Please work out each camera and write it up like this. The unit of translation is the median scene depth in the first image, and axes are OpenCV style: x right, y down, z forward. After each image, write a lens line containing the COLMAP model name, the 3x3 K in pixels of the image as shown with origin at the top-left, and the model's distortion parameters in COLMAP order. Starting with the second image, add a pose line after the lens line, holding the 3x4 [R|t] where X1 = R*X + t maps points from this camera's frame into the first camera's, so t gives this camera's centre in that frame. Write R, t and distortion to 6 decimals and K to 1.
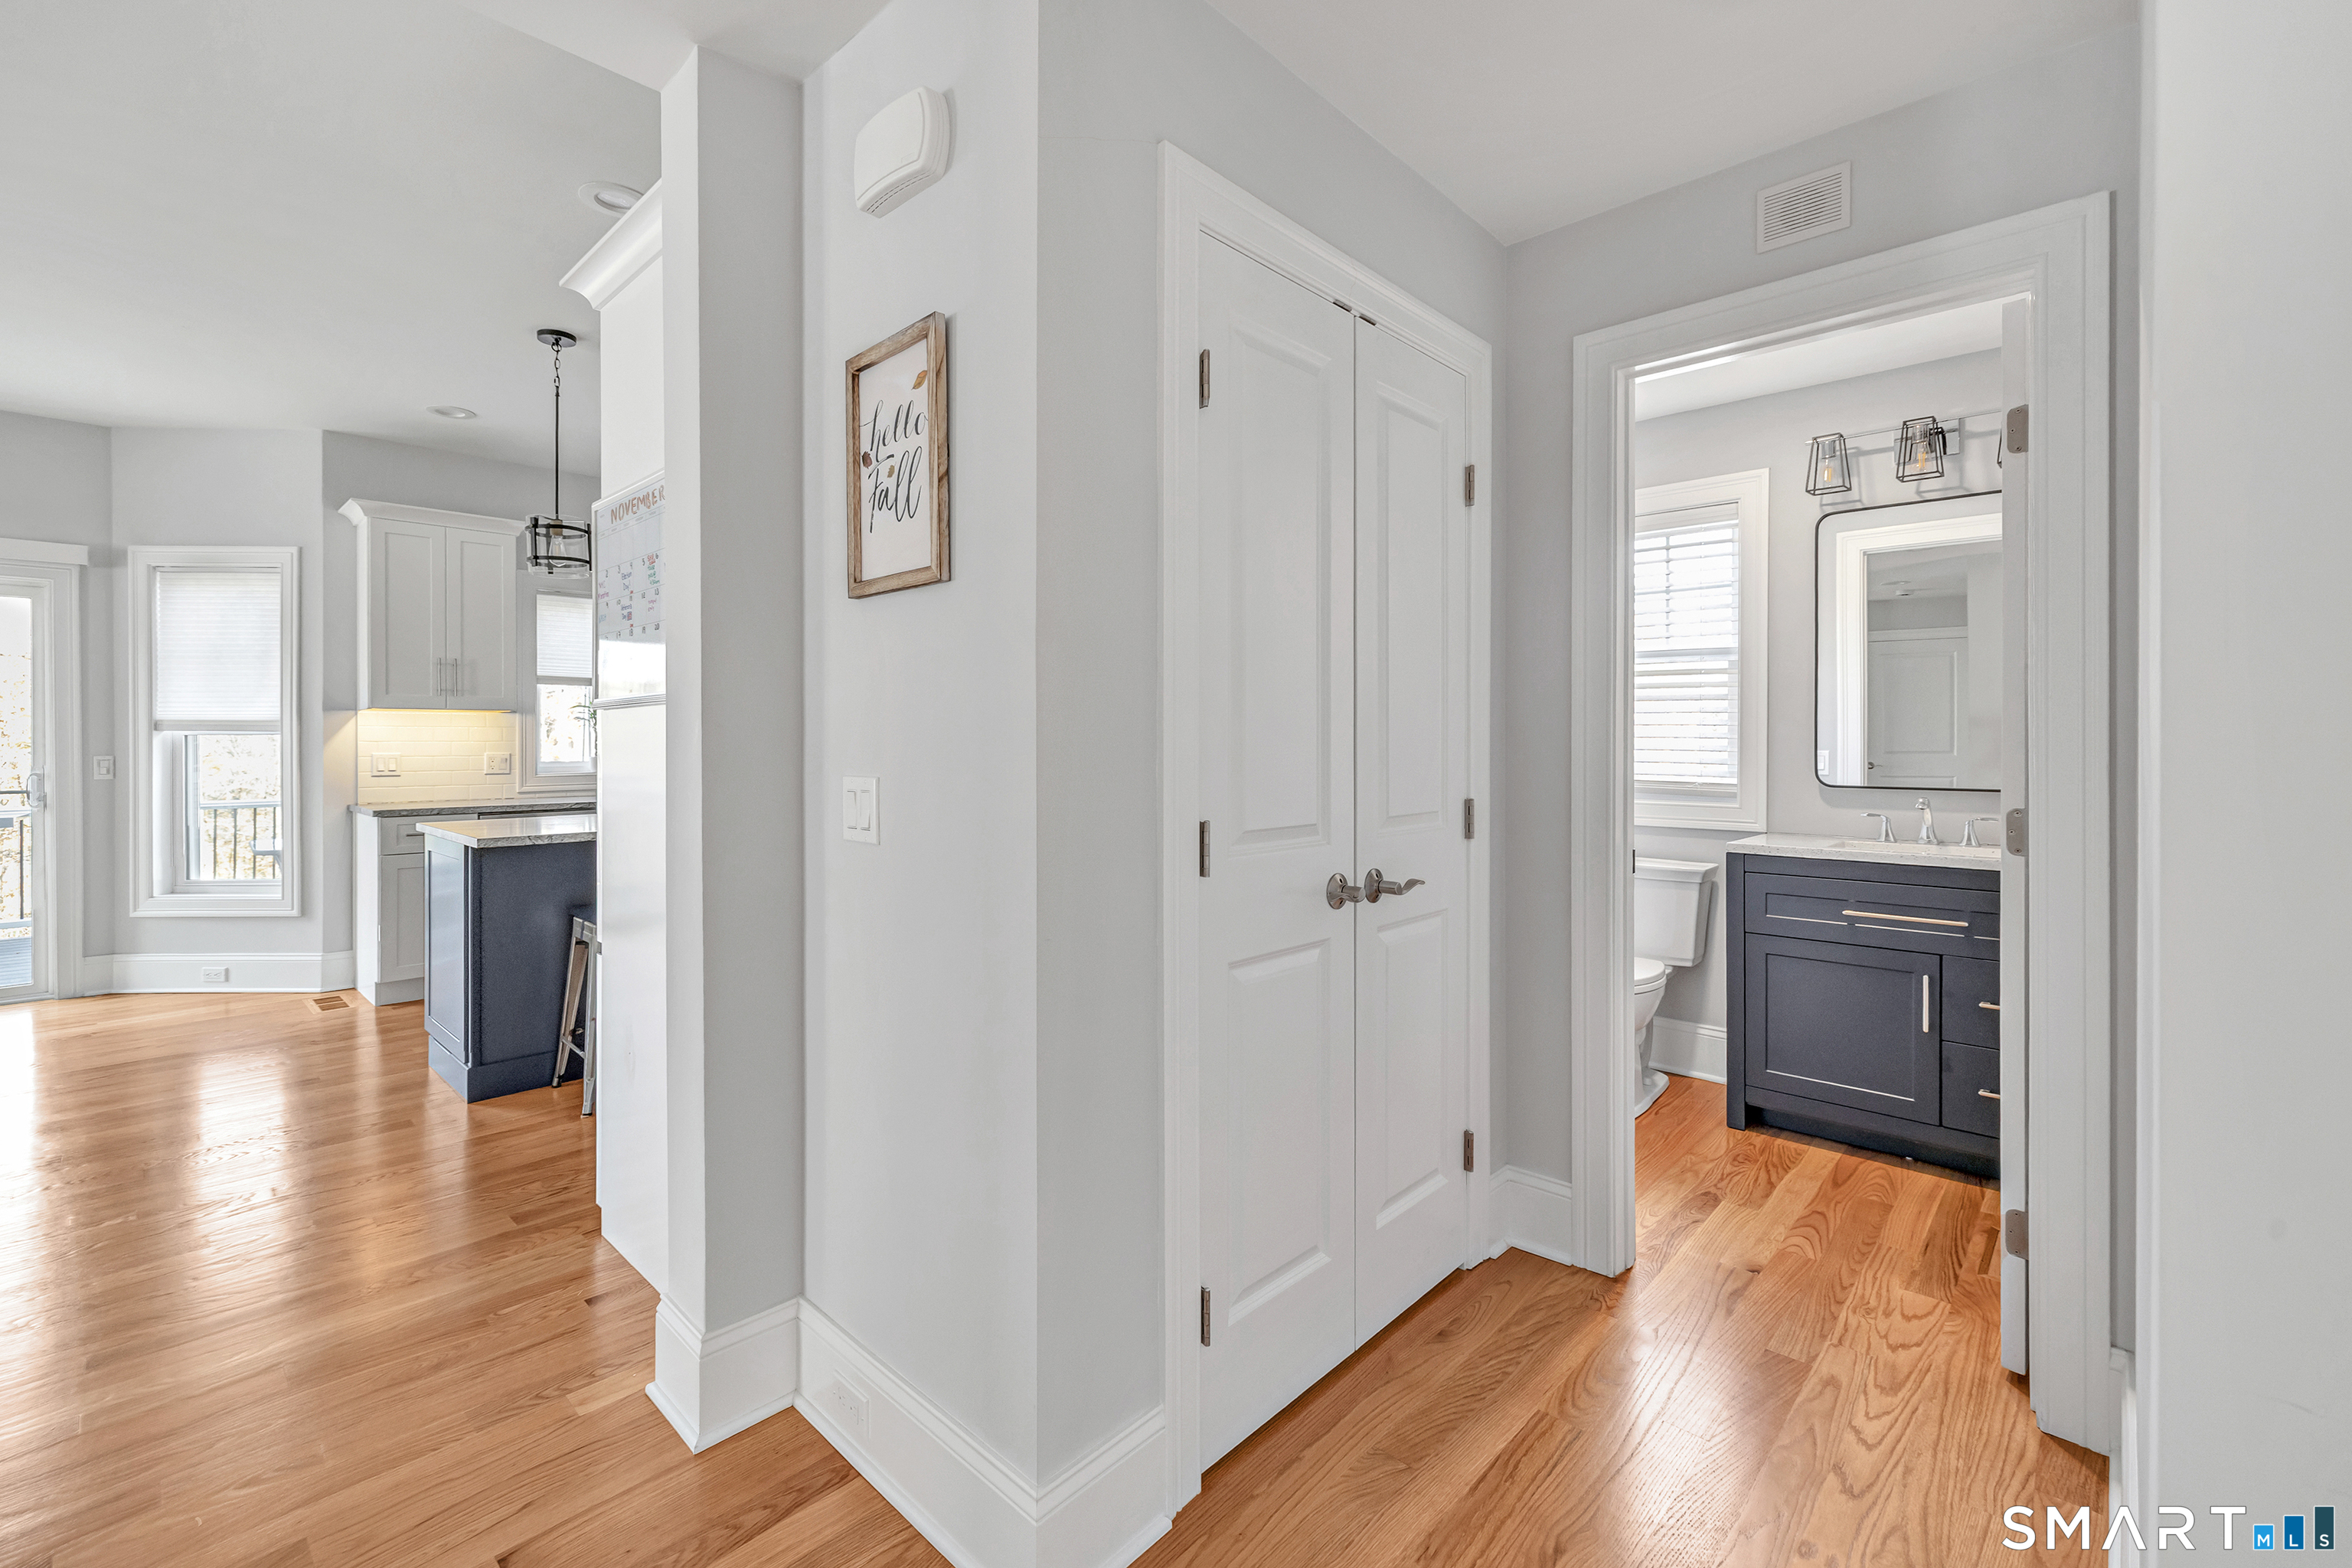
lens RADIAL K [[994.3, 0, 1170.2], [0, 994.3, 746.3], [0, 0, 1]] dist [0.000940, -0.000144]
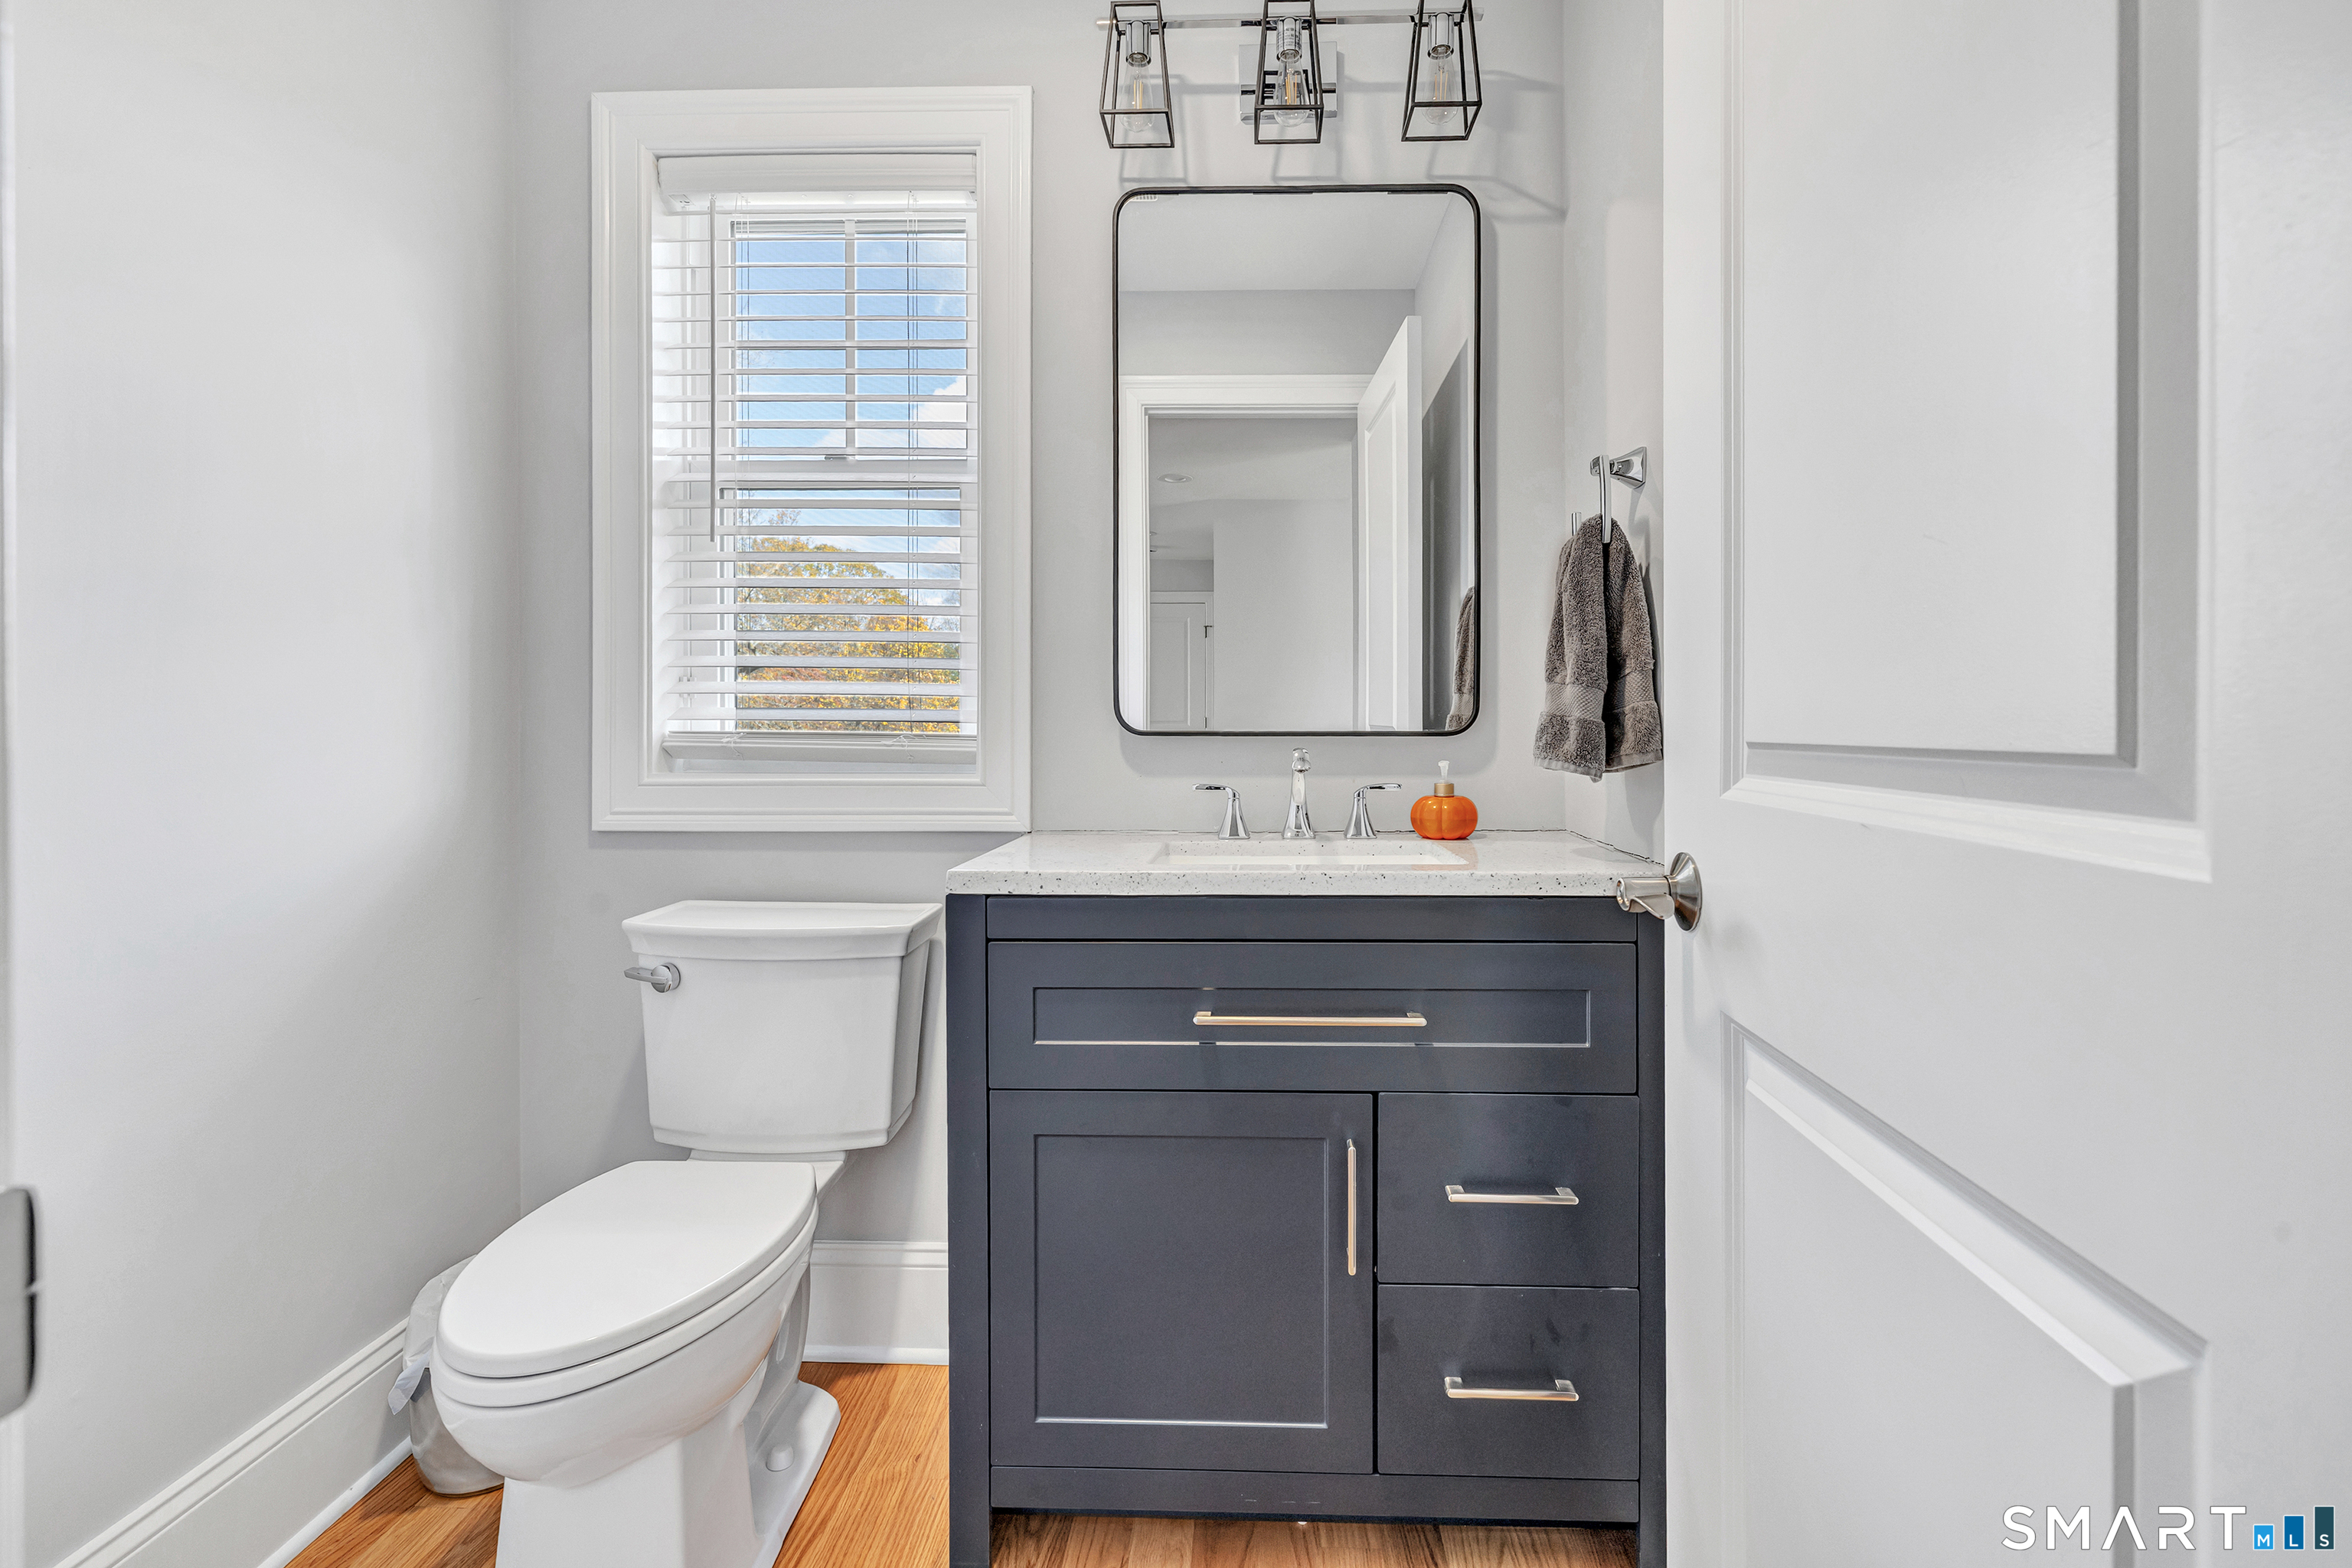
lens RADIAL K [[994.3, 0, 1170.2], [0, 994.3, 746.3], [0, 0, 1]] dist [0.000940, -0.000144]
pose [[0.768407, 0.002299, 0.639958, 0.353630], [0.003867, 0.999959, -0.008235, 0.050171], [-0.639950, 0.008803, 0.768366, 0.603511]]
